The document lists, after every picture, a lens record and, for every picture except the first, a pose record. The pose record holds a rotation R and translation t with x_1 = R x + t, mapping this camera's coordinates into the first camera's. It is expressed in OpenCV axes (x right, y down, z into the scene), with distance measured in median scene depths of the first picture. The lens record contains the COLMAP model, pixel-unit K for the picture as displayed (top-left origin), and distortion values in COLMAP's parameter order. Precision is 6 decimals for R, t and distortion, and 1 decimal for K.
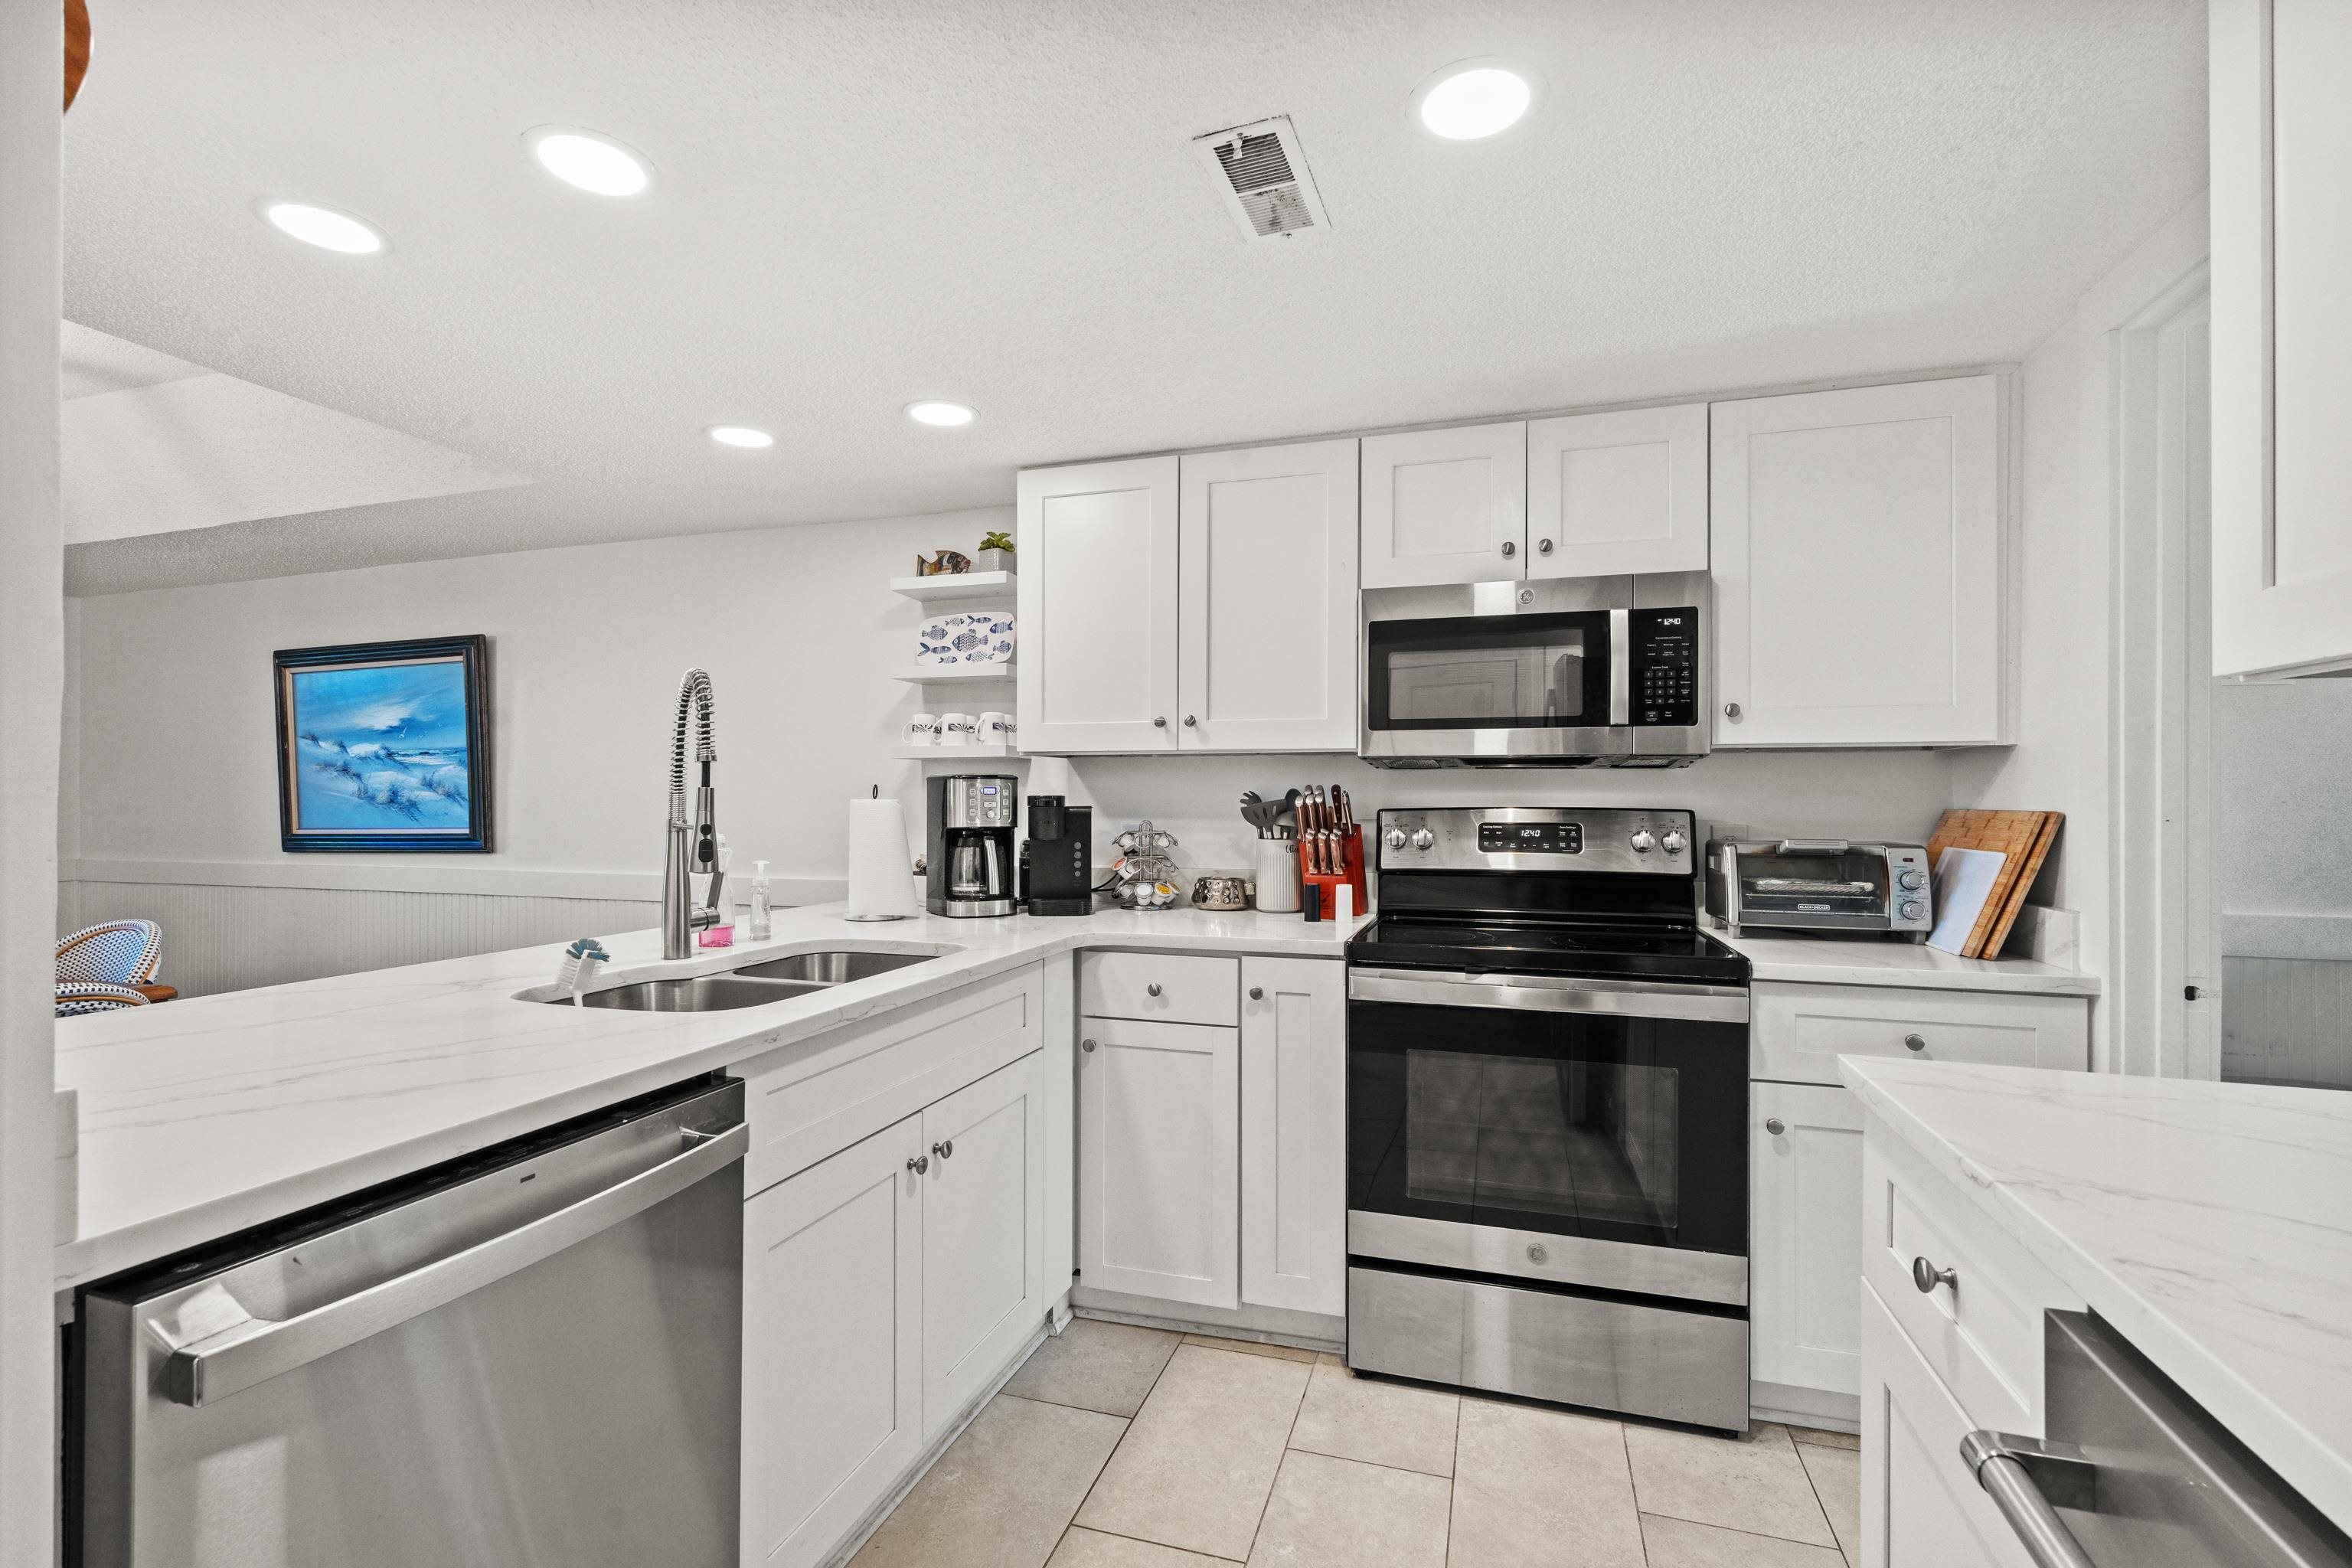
lens RADIAL K [[1040.4, 0, 1184.1], [0, 1040.4, 791.7], [0, 0, 1]] dist [-0.003003, 0.000759]
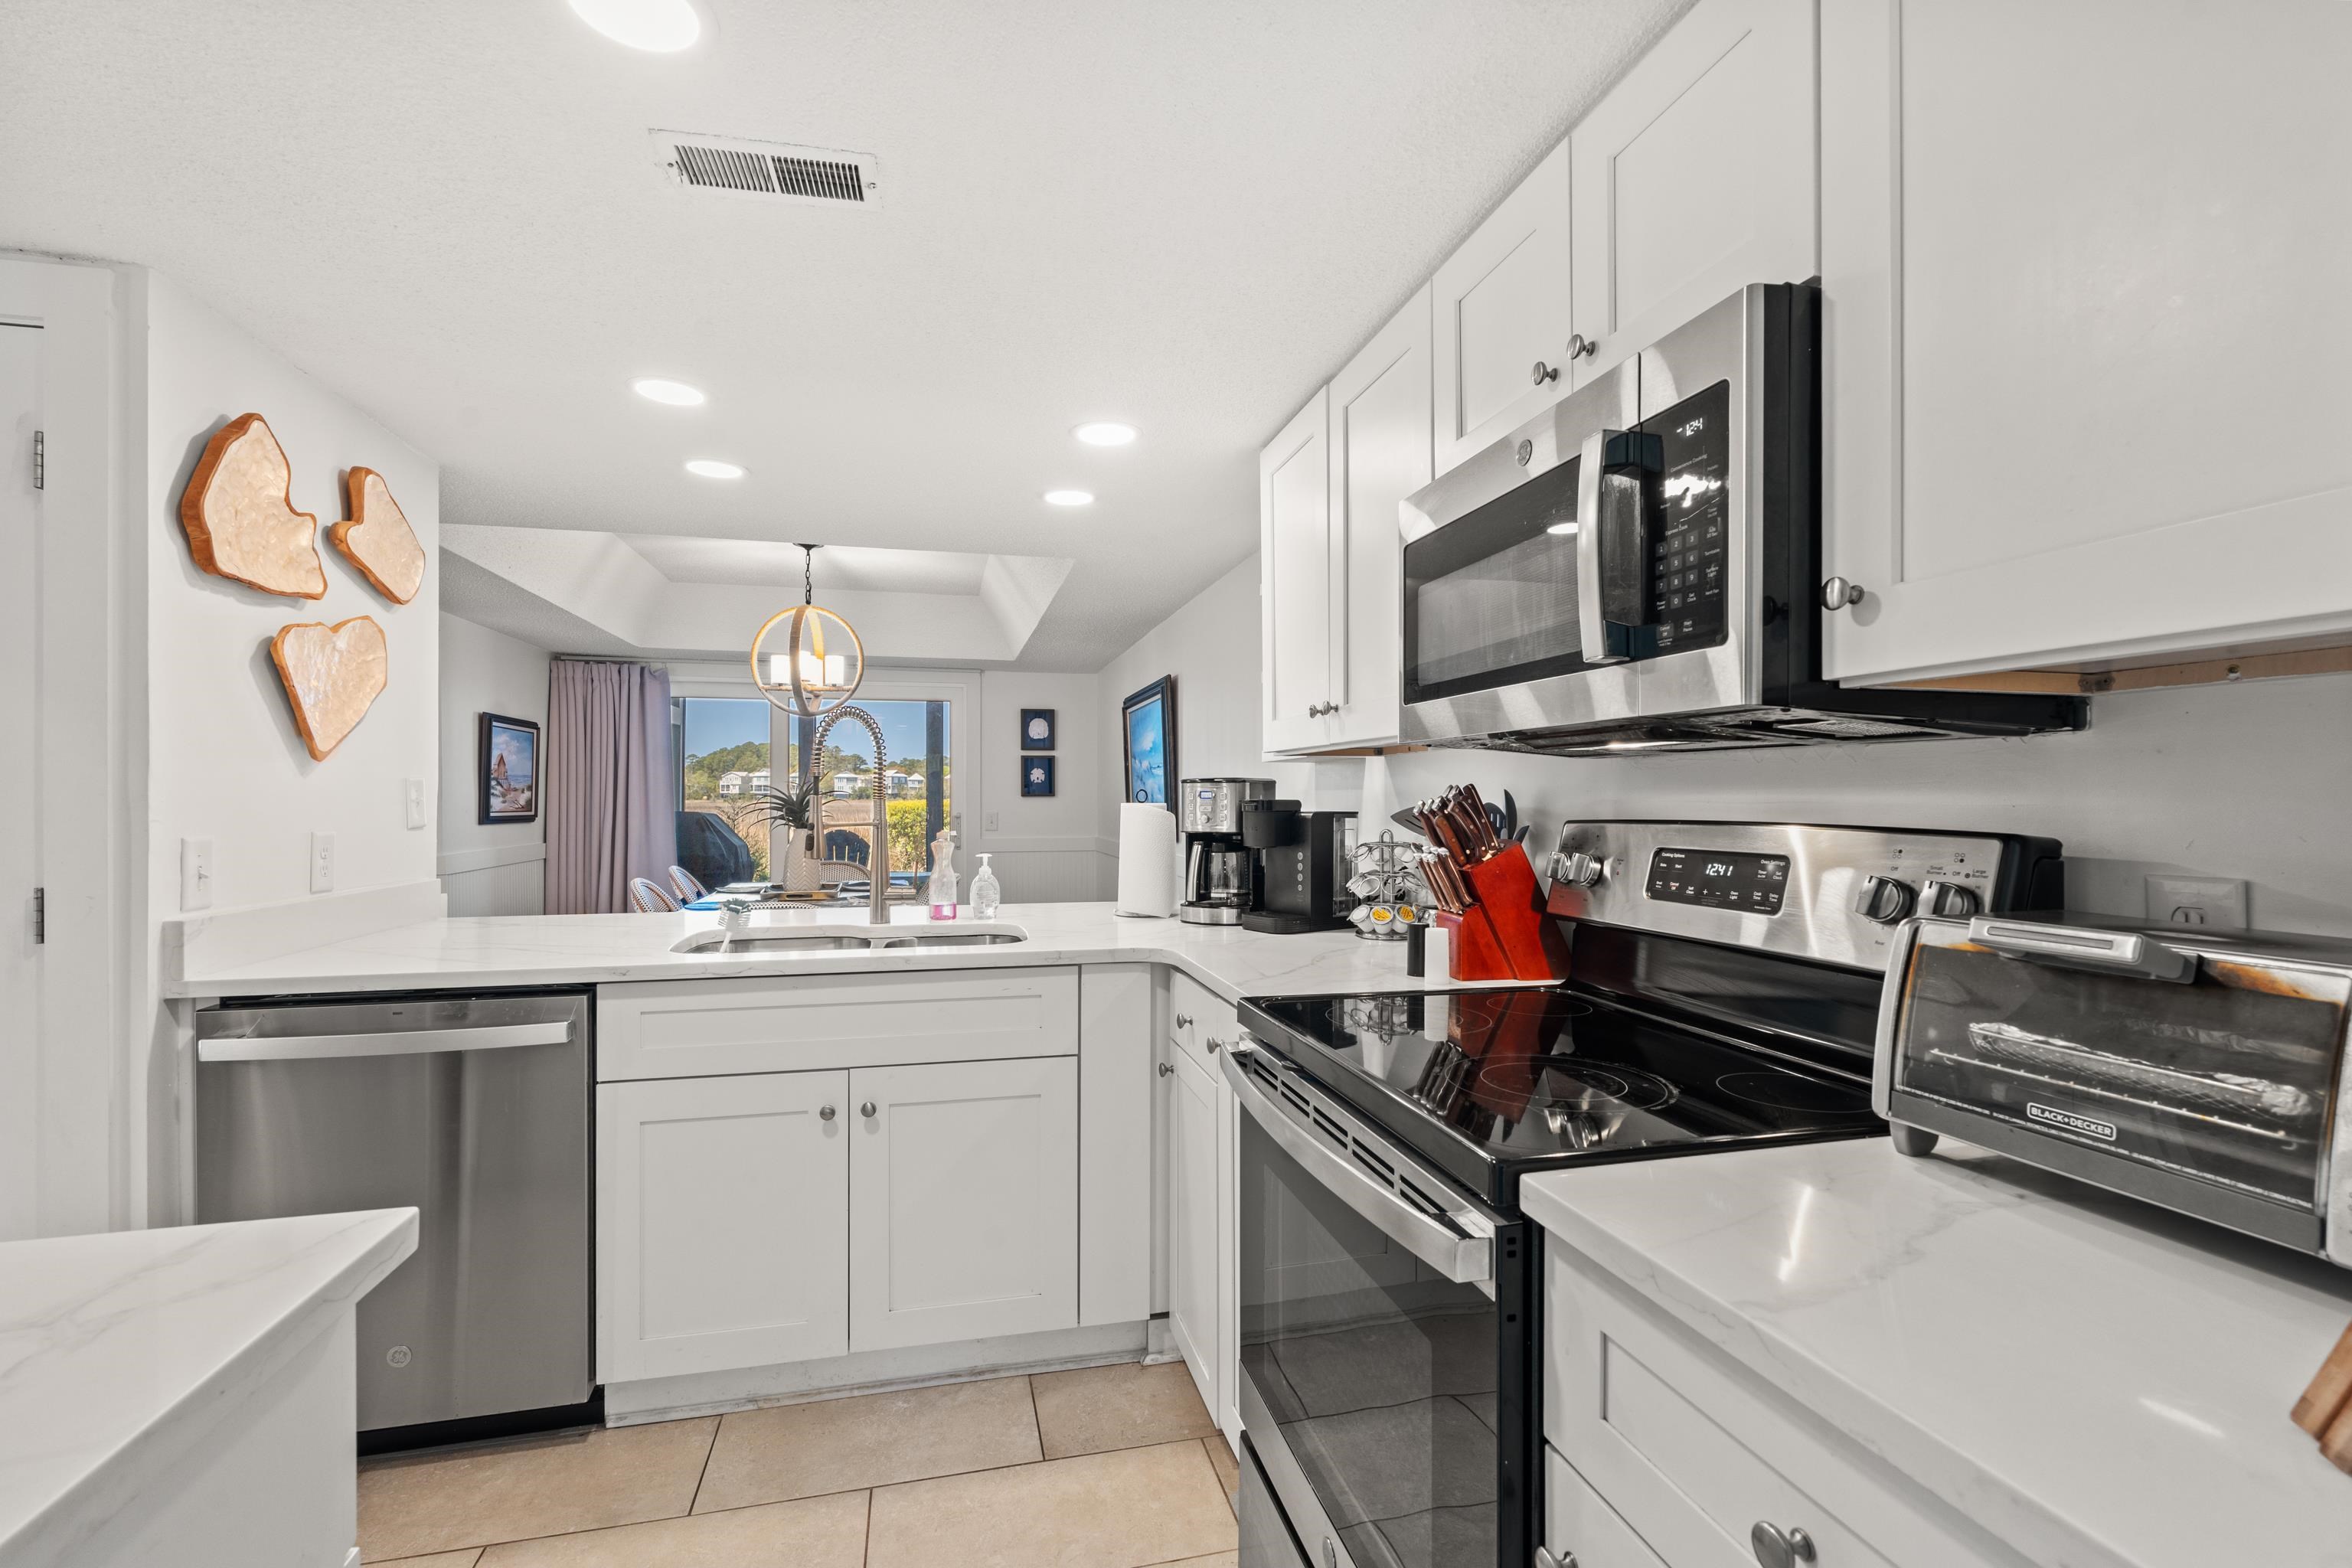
lens RADIAL K [[1040.4, 0, 1174.6], [0, 1040.4, 794.1], [0, 0, 1]] dist [-0.003003, 0.000759]
pose [[0.514794, -0.004907, -0.857300, 0.631093], [0.005990, 0.999980, -0.002127, 0.000405], [0.857293, -0.004041, 0.514813, 0.473481]]
